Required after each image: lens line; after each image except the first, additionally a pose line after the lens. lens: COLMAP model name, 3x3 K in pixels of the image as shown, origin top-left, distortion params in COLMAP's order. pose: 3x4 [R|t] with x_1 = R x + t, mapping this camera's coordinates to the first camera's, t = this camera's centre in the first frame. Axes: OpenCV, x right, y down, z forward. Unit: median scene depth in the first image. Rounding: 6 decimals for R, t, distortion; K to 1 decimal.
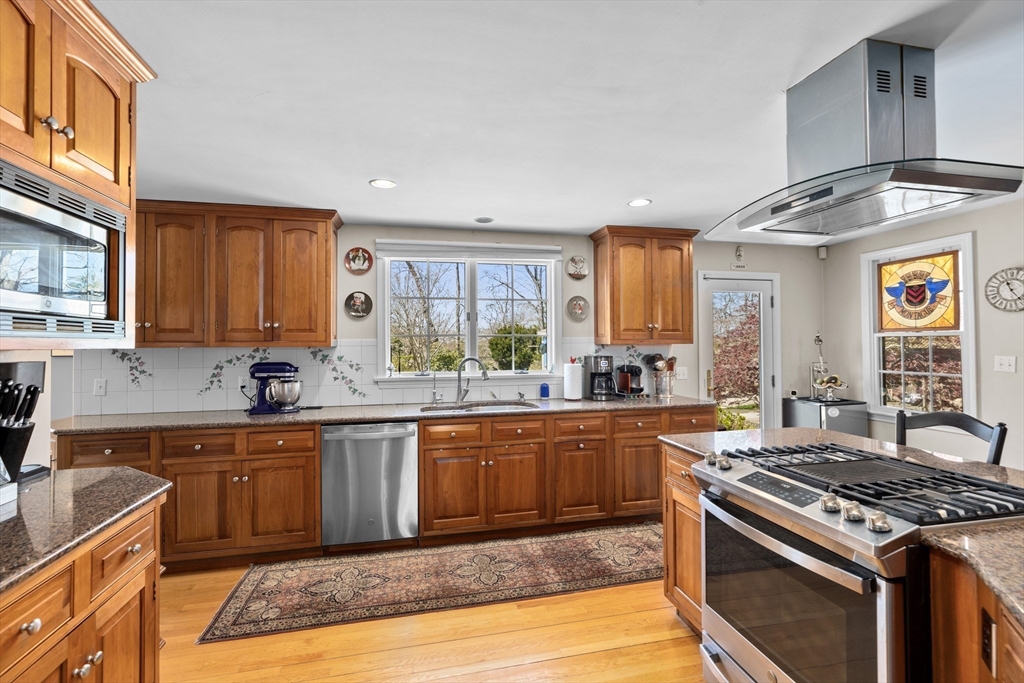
lens RADIAL K [[459.9, 0, 511.2], [0, 459.9, 334.9], [0, 0, 1]] dist [-0.009726, 0.002684]
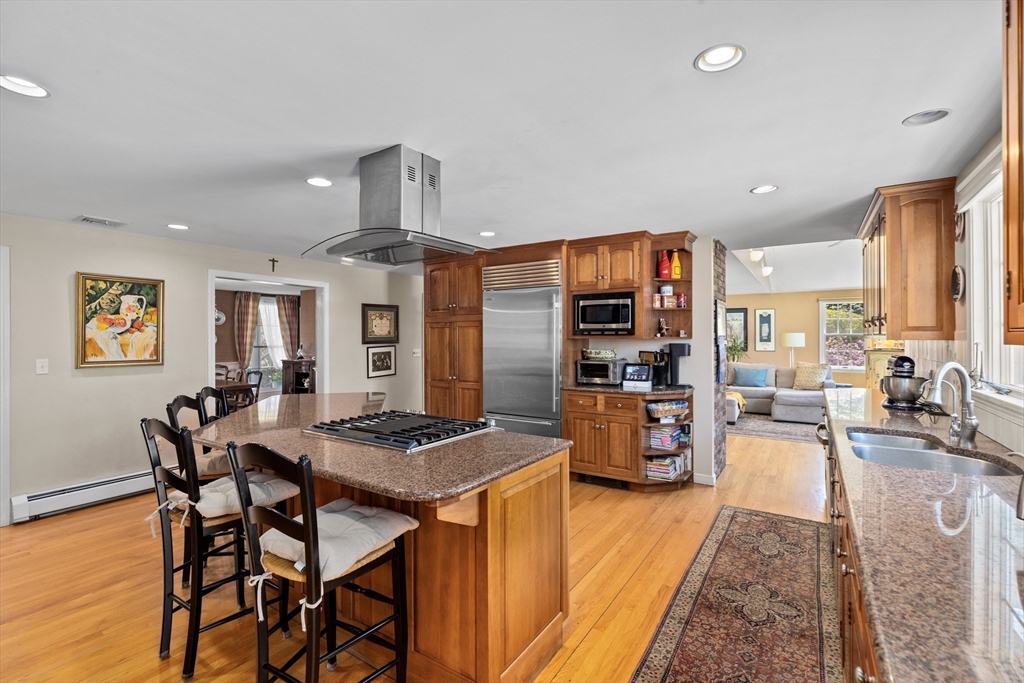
lens RADIAL K [[459.9, 0, 514.9], [0, 459.9, 337.4], [0, 0, 1]] dist [-0.009726, 0.002684]
pose [[-0.720158, 0.006975, -0.693775, 0.698996], [0.018529, 0.999786, -0.009182, 0.014067], [0.693562, -0.019468, -0.720133, 1.069524]]
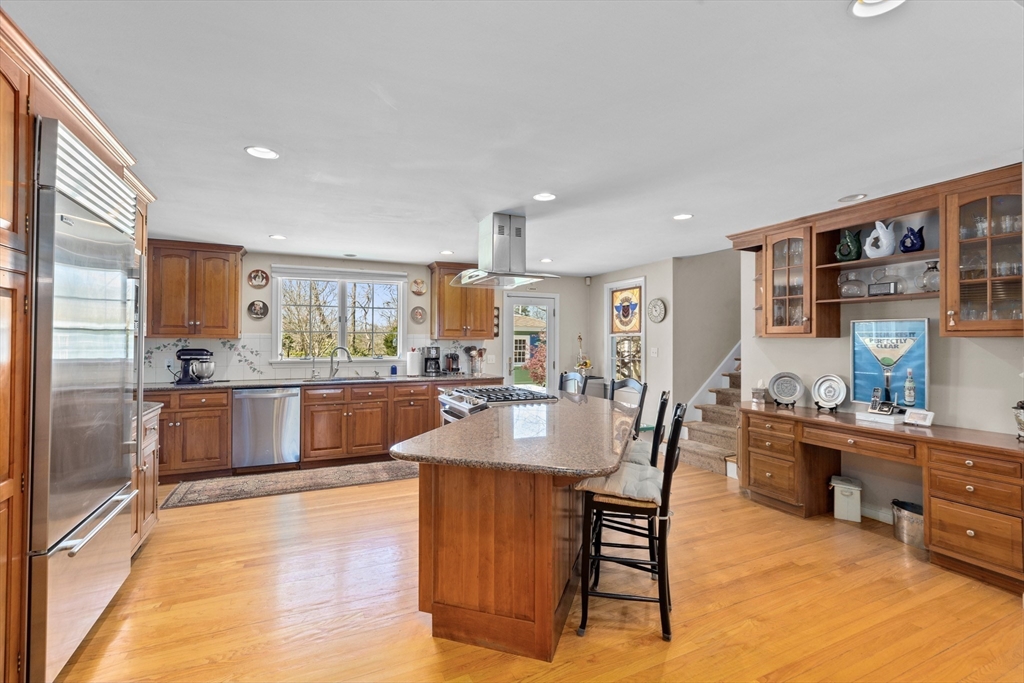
lens RADIAL K [[459.9, 0, 511.2], [0, 459.9, 334.6], [0, 0, 1]] dist [-0.009726, 0.002684]
pose [[0.977830, 0.012686, 0.209018, 0.147290], [-0.013232, 0.999912, 0.001211, 0.000422], [-0.208984, -0.003950, 0.977911, -0.585033]]
